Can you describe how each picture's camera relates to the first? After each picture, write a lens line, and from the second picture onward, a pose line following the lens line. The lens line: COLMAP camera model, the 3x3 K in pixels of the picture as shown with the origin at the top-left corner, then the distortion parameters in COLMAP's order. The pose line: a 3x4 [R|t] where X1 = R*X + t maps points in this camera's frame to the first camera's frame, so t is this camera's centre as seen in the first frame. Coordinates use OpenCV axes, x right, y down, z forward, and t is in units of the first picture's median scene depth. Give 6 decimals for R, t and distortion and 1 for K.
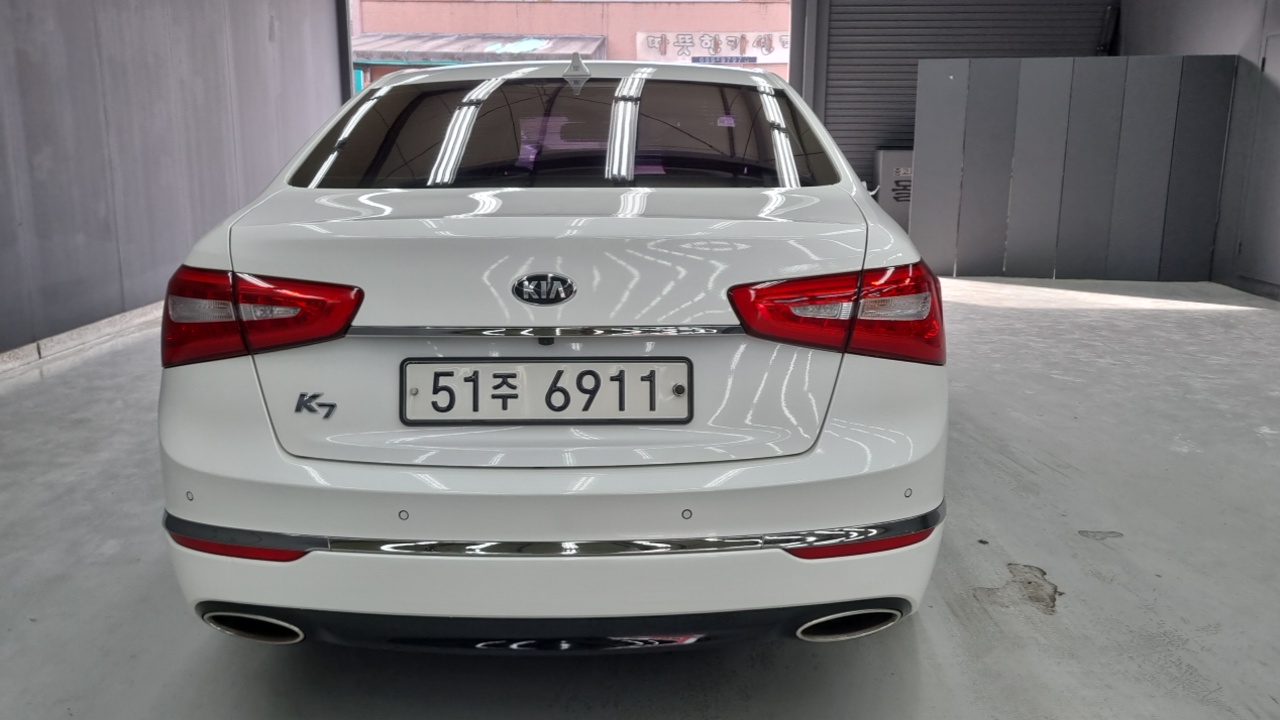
lens RADIAL K [[1065.1, 0, 626.2], [0, 1065.1, 364.4], [0, 0, 1]] dist [0.029546, -0.007887]
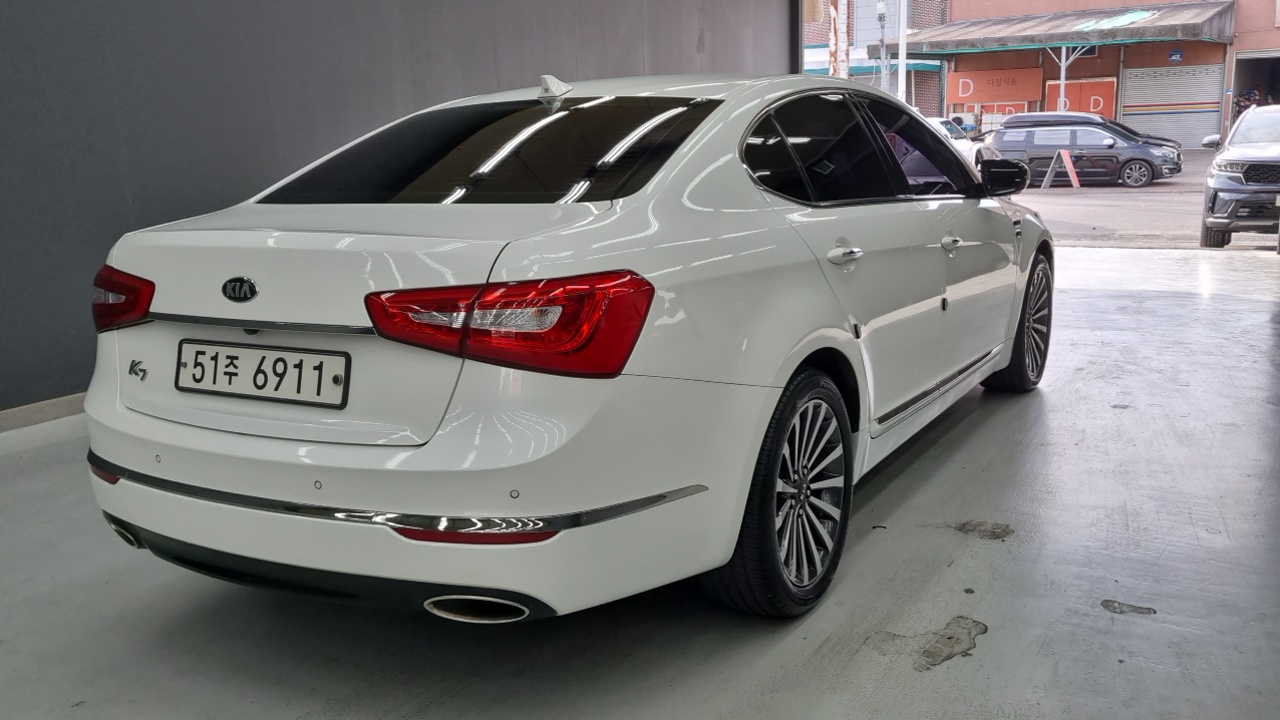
lens RADIAL K [[1065.1, 0, 640.5], [0, 1065.1, 355.8], [0, 0, 1]] dist [0.029546, -0.007887]
pose [[0.865342, 0.067724, -0.496585, 0.920496], [-0.067415, 0.997552, 0.018570, -0.046708], [0.496627, 0.017407, 0.867789, 0.150141]]
